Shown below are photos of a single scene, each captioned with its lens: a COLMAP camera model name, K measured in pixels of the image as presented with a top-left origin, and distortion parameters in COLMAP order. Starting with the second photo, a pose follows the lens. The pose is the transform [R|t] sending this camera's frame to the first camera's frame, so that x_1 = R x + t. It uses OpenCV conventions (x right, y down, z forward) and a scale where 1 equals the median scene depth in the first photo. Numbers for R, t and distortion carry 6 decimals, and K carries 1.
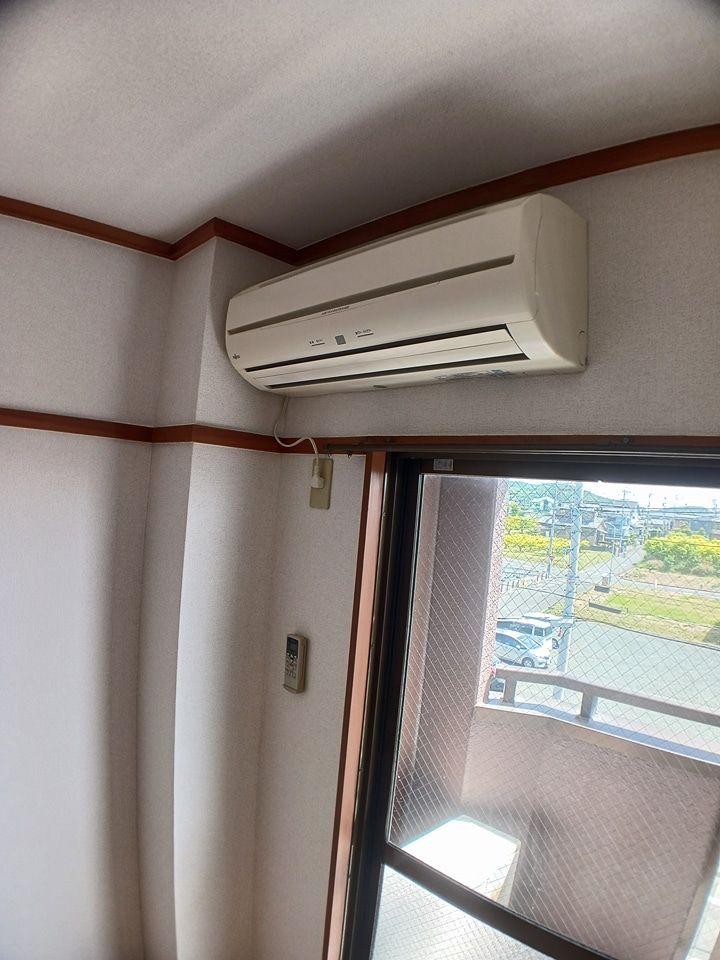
lens RADIAL K [[572.1, 0, 360.0], [0, 572.1, 480.0], [0, 0, 1]] dist [-0.173083, 0.003819]
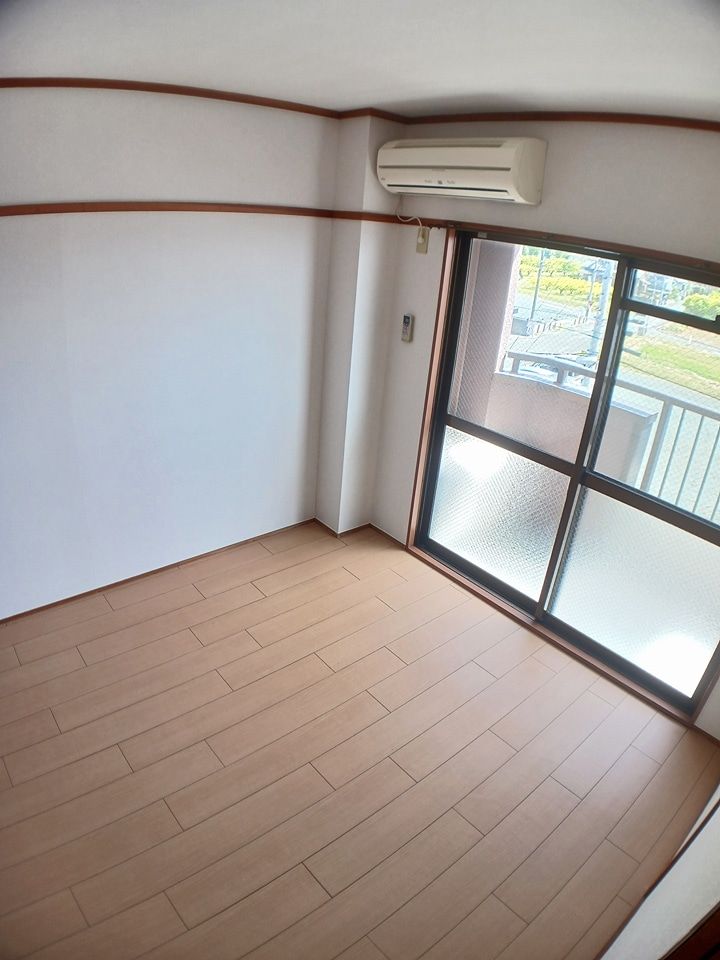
lens RADIAL K [[572.1, 0, 360.0], [0, 572.1, 480.0], [0, 0, 1]] dist [-0.173083, 0.003819]
pose [[0.997914, 0.025101, -0.059479, -0.152879], [0.003430, 0.899406, 0.437100, -0.089446], [0.064467, -0.436393, 0.897444, -1.167905]]
